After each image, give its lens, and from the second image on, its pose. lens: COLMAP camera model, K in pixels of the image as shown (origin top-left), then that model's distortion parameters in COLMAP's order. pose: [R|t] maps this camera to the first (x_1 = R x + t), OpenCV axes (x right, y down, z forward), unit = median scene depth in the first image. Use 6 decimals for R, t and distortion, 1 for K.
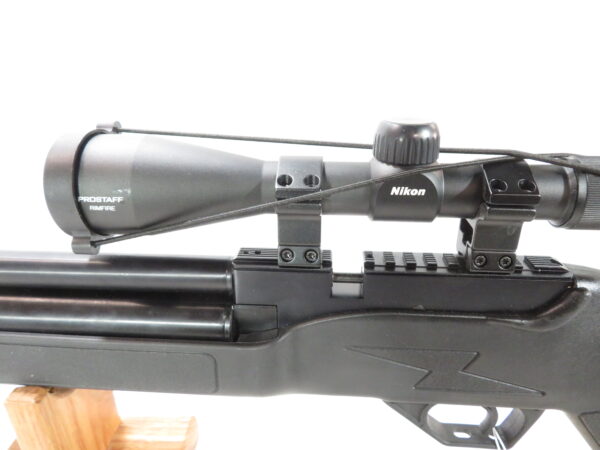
lens RADIAL K [[403.8, 0, 298.8], [0, 403.8, 228.1], [0, 0, 1]] dist [0.016269, -0.011317]
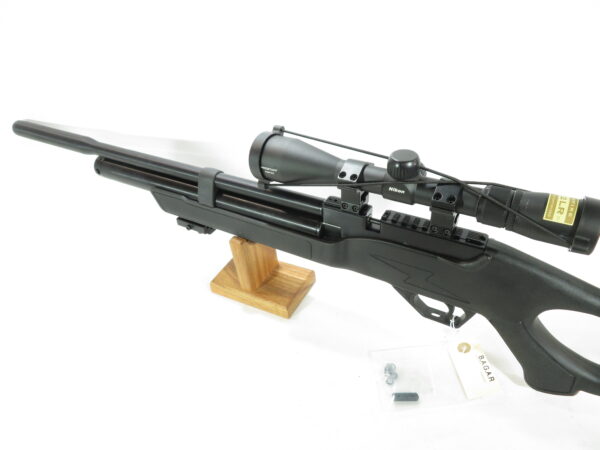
lens RADIAL K [[464.3, 0, 299.5], [0, 464.3, 227.8], [0, 0, 1]] dist [0.013447, -0.008994]
pose [[0.887029, 0.216594, -0.407758, 0.728758], [-0.093449, 0.949082, 0.300849, -0.500640], [0.452158, -0.228757, 0.862104, -1.144170]]
